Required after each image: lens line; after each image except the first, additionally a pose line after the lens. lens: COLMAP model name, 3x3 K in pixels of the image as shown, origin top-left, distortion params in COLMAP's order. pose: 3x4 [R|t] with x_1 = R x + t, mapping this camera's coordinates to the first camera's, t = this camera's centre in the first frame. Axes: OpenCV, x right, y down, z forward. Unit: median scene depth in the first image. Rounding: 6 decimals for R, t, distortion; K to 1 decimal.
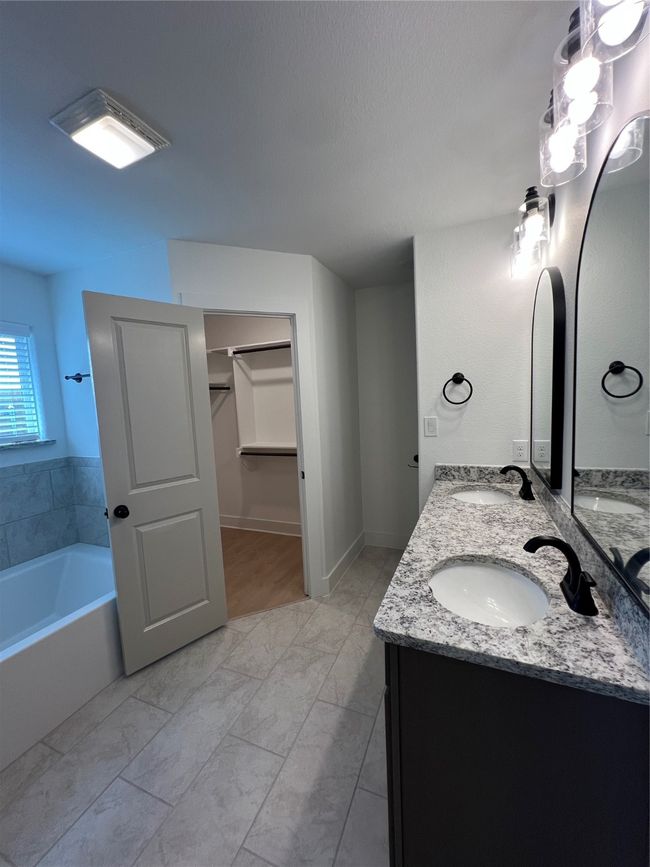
lens RADIAL K [[347.8, 0, 322.8], [0, 347.8, 434.8], [0, 0, 1]] dist [-0.002969, 0.000921]
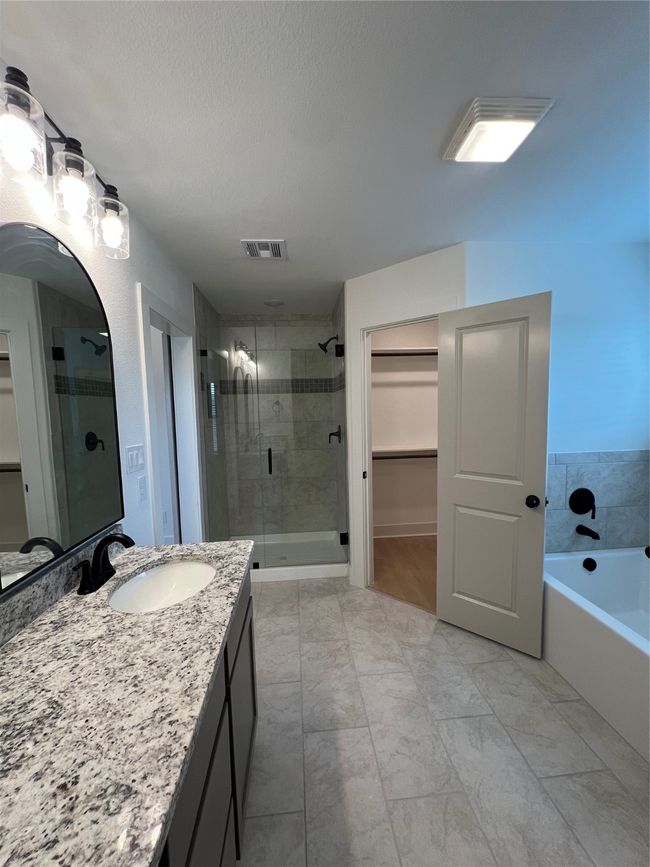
lens RADIAL K [[347.8, 0, 322.8], [0, 347.8, 433.4], [0, 0, 1]] dist [-0.002969, 0.000921]
pose [[-0.881990, 0.108667, -0.458569, 0.337221], [0.023586, 0.982011, 0.187344, -0.171336], [0.470678, 0.154420, -0.868687, 1.508774]]
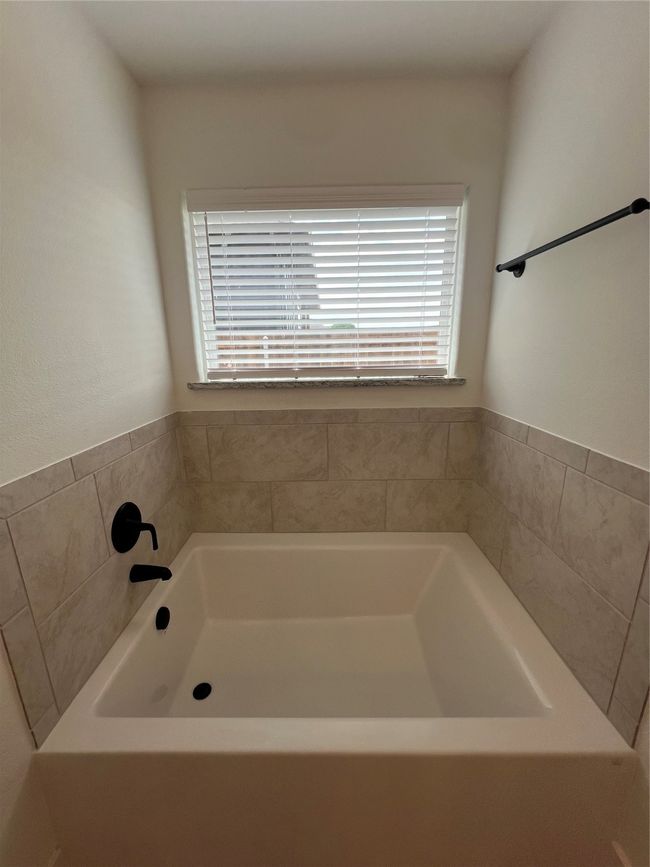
lens RADIAL K [[347.8, 0, 323.7], [0, 347.8, 435.0], [0, 0, 1]] dist [-0.002969, 0.000921]
pose [[0.387877, 0.270002, -0.881278, -0.477270], [-0.098565, 0.962800, 0.251597, -0.036396], [0.916426, -0.010725, 0.400061, 0.861476]]
